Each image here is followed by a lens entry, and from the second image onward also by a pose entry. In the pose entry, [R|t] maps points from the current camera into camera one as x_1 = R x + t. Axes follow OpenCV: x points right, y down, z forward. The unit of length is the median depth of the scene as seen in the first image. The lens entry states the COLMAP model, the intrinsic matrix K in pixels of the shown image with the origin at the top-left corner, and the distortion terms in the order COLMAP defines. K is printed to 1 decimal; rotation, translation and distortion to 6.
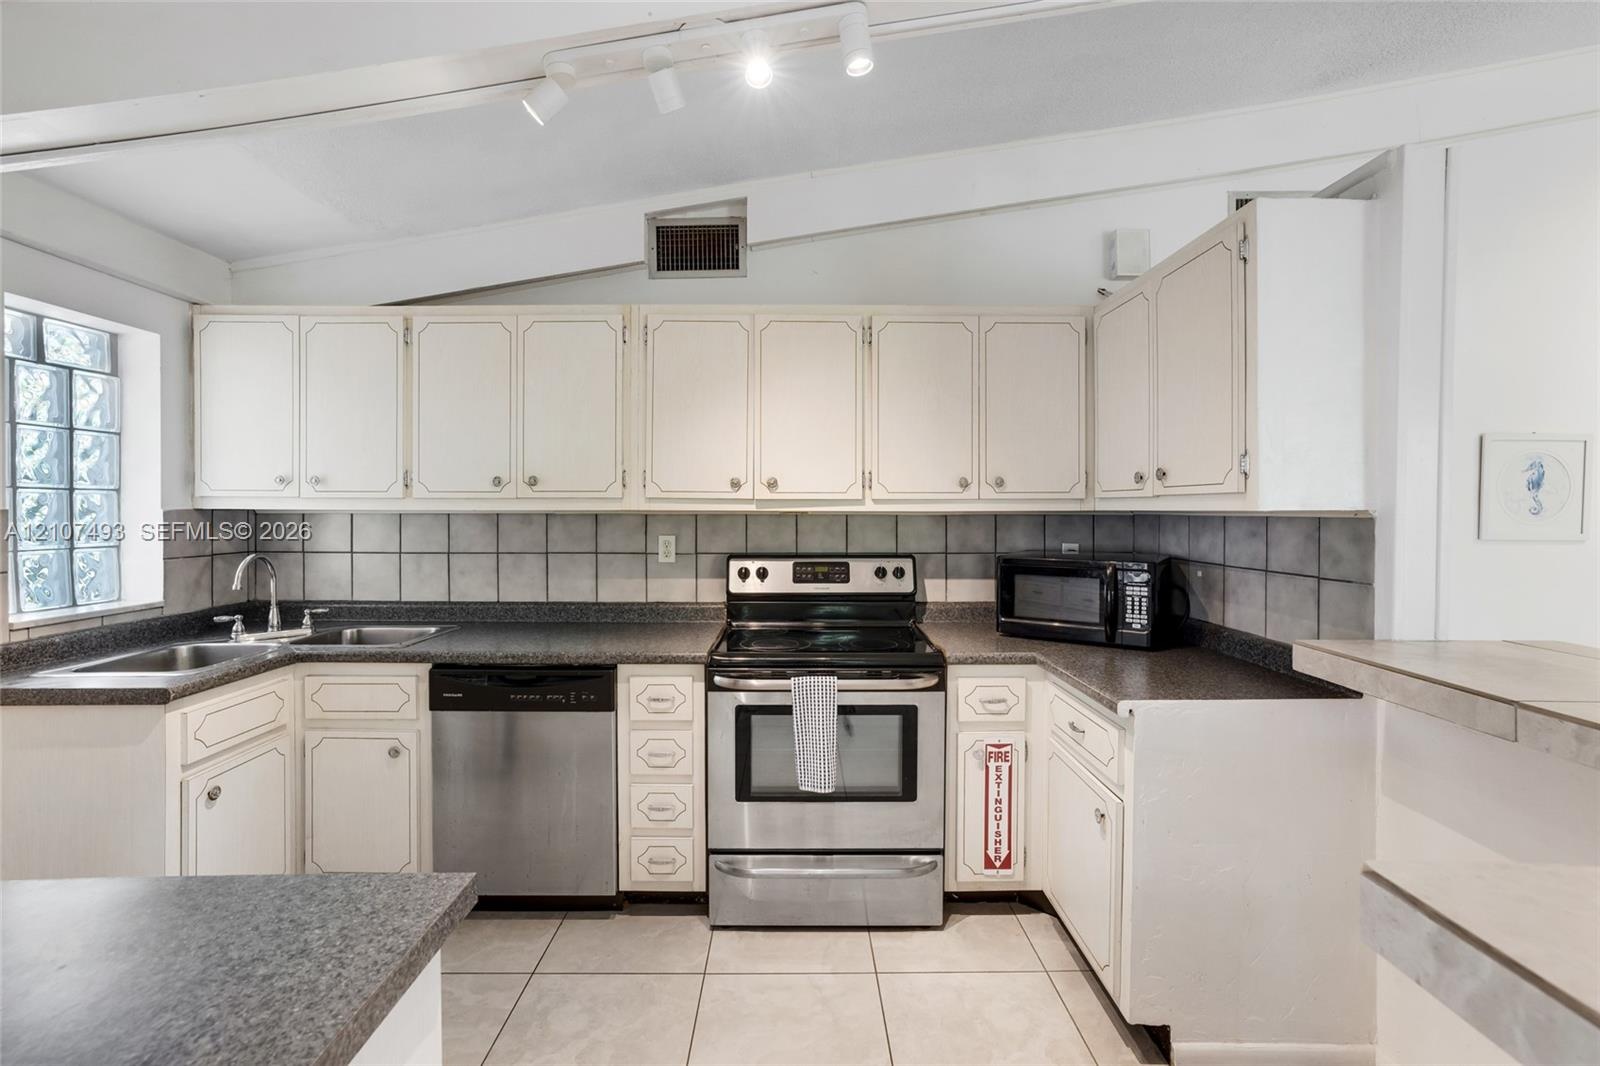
lens RADIAL K [[716.8, 0, 821.2], [0, 716.8, 514.2], [0, 0, 1]] dist [-0.062191, 0.037955]
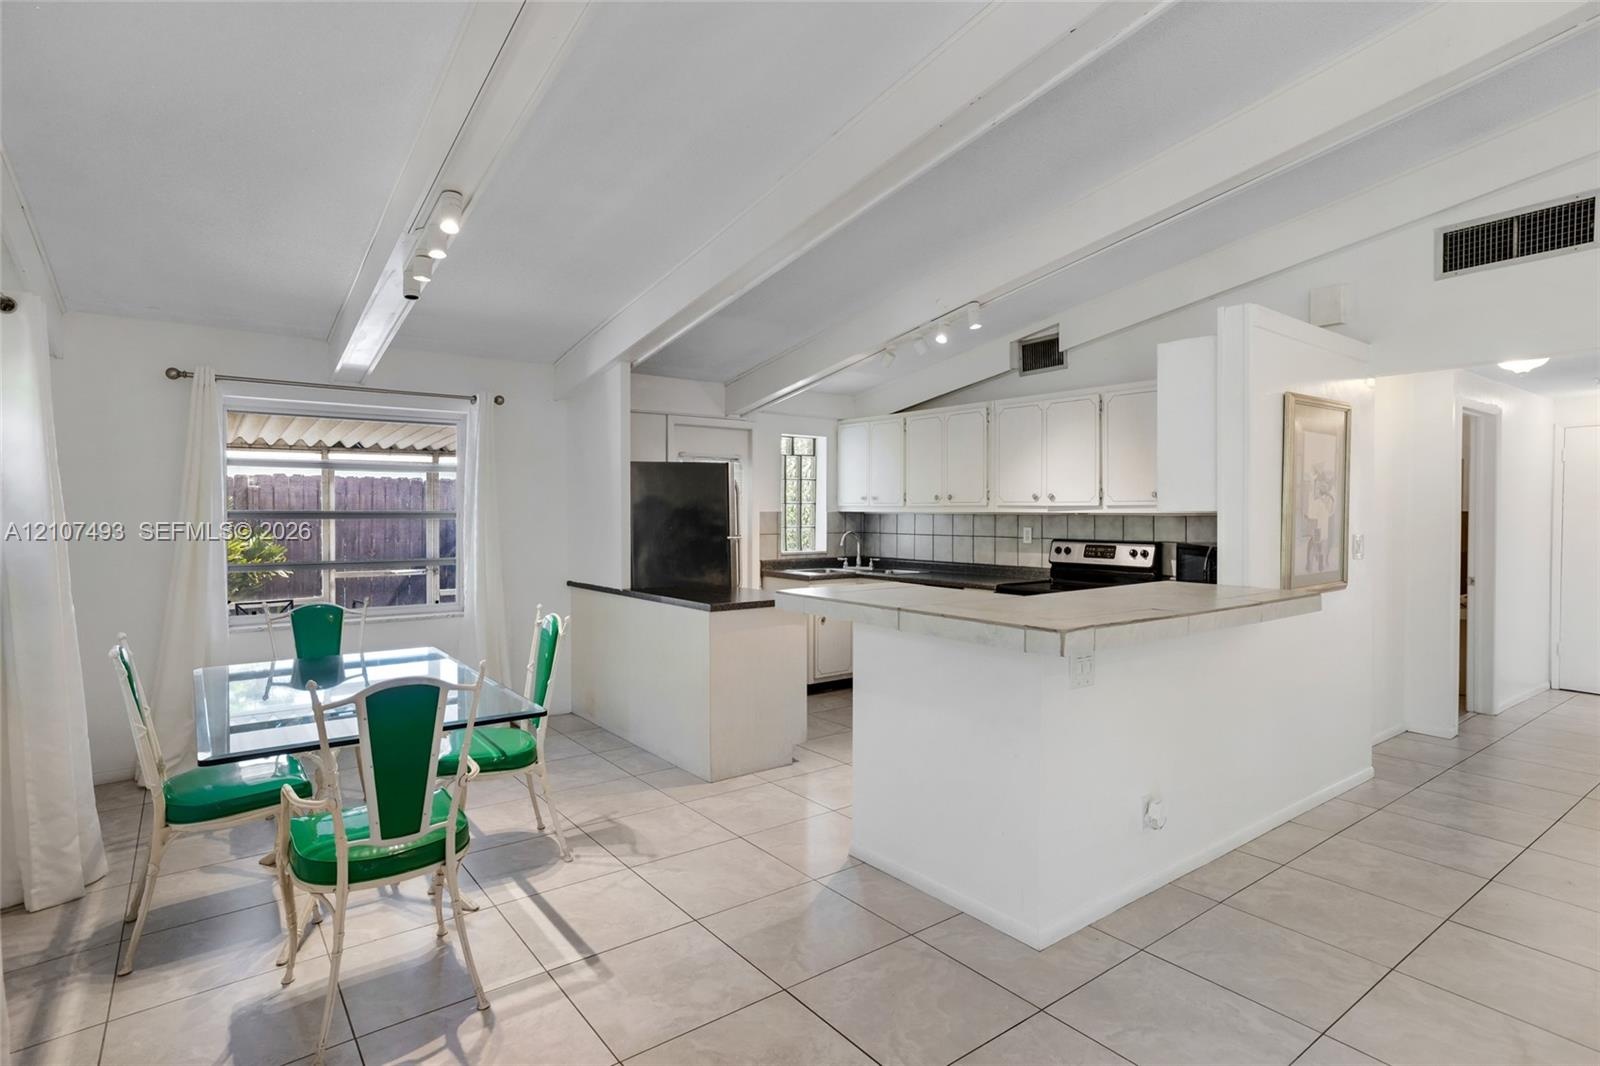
lens RADIAL K [[830.1, 0, 817.2], [0, 830.1, 531.8], [0, 0, 1]] dist [-0.000759, 0.000066]
pose [[0.609022, 0.019225, -0.792920, 1.164035], [-0.006339, 0.999792, 0.019372, 0.006078], [0.793128, -0.006771, 0.609017, -0.668942]]
